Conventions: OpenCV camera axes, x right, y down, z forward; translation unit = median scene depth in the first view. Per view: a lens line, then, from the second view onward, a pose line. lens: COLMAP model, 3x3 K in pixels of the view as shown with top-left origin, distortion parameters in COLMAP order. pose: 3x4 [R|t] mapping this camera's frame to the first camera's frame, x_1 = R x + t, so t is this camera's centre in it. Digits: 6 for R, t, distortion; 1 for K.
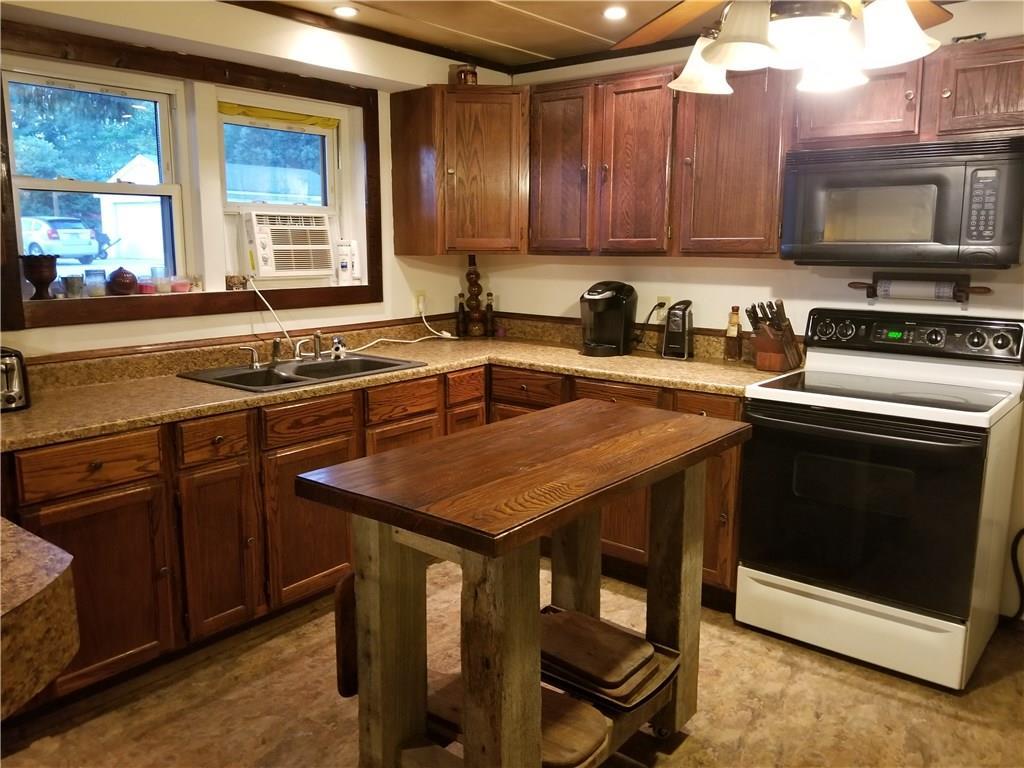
lens RADIAL K [[805.7, 0, 512.0], [0, 805.7, 384.0], [0, 0, 1]] dist [0.070629, -0.155808]
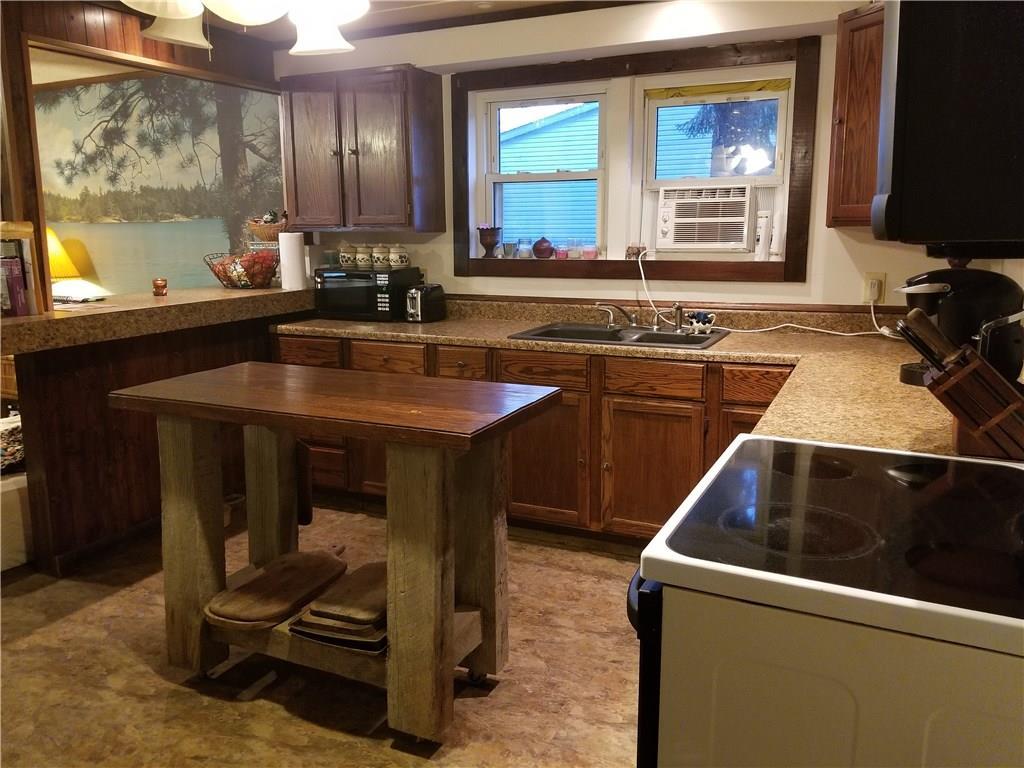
lens RADIAL K [[805.7, 0, 512.0], [0, 805.7, 384.0], [0, 0, 1]] dist [0.070629, -0.155808]
pose [[0.223522, 0.181559, -0.957640, 0.710326], [-0.162819, 0.975649, 0.146970, -0.082934], [0.961004, 0.123071, 0.247640, 0.571171]]
